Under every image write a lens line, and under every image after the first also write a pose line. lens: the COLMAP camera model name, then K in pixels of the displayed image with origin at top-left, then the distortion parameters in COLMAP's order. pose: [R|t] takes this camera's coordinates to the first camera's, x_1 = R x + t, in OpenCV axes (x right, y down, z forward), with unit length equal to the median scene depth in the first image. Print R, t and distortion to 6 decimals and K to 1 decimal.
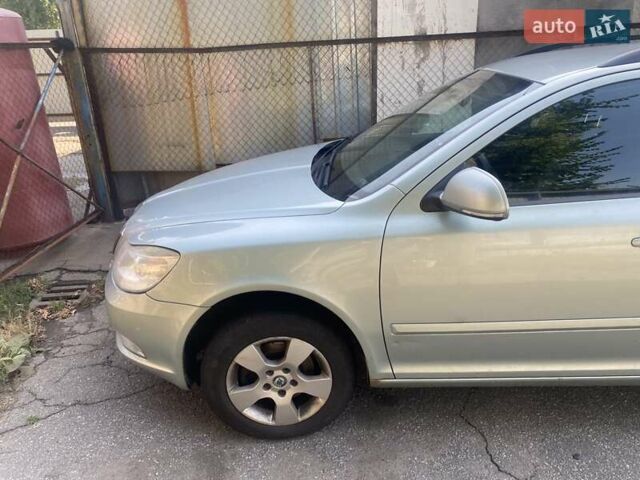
lens RADIAL K [[486.7, 0, 322.8], [0, 486.7, 236.7], [0, 0, 1]] dist [0.033406, -0.034564]
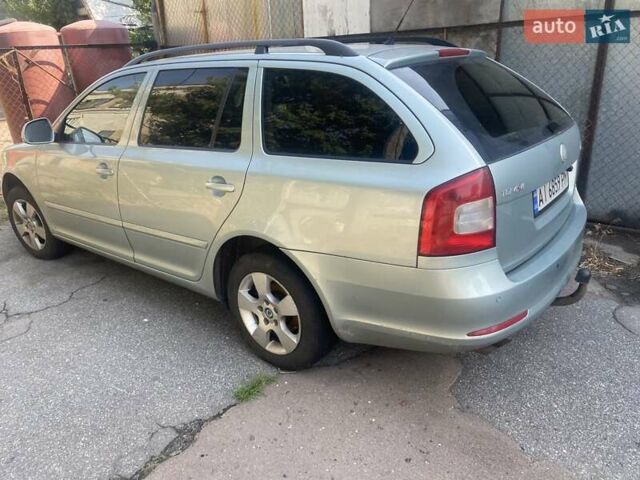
lens RADIAL K [[486.7, 0, 323.0], [0, 486.7, 246.3], [0, 0, 1]] dist [0.033406, -0.034564]
pose [[0.815053, 0.219283, -0.536287, 0.931735], [-0.197241, 0.975340, 0.099040, -0.022633], [0.544779, 0.025055, 0.838205, -0.005276]]
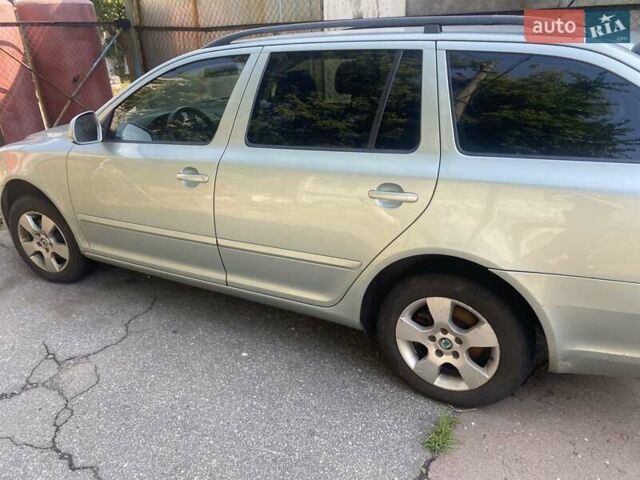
lens RADIAL K [[486.7, 0, 321.9], [0, 486.7, 245.9], [0, 0, 1]] dist [0.033406, -0.034564]
pose [[0.899536, 0.190312, -0.393214, 0.652296], [-0.168270, 0.981610, 0.090146, 0.005001], [0.403138, -0.014923, 0.915017, -0.049953]]
